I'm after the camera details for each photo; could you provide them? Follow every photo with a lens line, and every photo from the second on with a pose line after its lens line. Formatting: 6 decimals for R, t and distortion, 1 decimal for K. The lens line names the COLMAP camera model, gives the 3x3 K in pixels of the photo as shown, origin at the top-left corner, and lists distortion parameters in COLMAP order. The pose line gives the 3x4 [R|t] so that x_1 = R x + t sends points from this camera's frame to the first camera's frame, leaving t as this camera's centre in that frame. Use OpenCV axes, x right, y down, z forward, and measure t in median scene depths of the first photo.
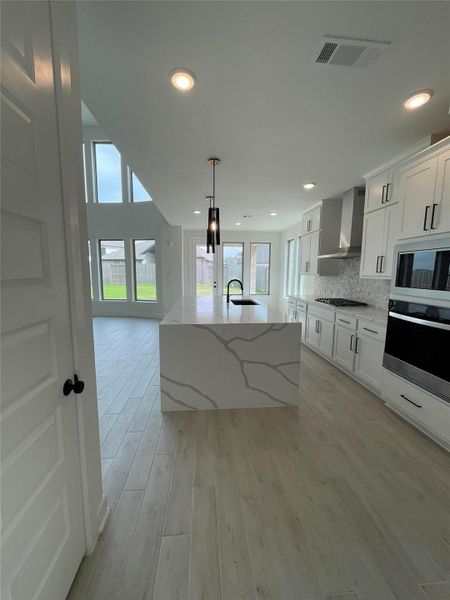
lens RADIAL K [[244.1, 0, 223.5], [0, 244.1, 302.2], [0, 0, 1]] dist [-0.000204, -0.000221]
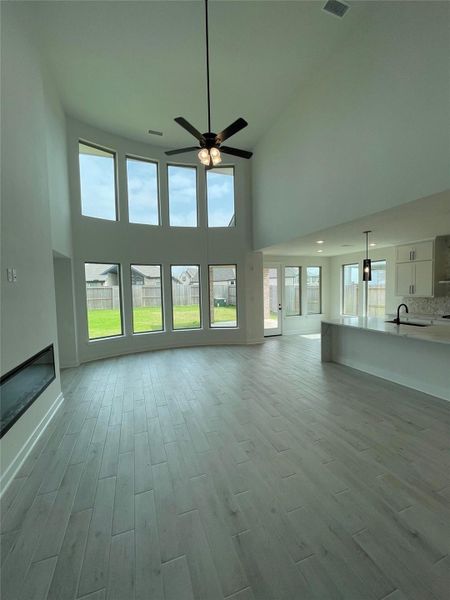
lens RADIAL K [[244.1, 0, 225.7], [0, 244.1, 298.5], [0, 0, 1]] dist [-0.000204, -0.000221]
pose [[0.960389, -0.037589, 0.276117, -0.541421], [0.062278, 0.994751, -0.081196, -0.038850], [-0.271615, 0.095176, 0.957688, 0.074395]]
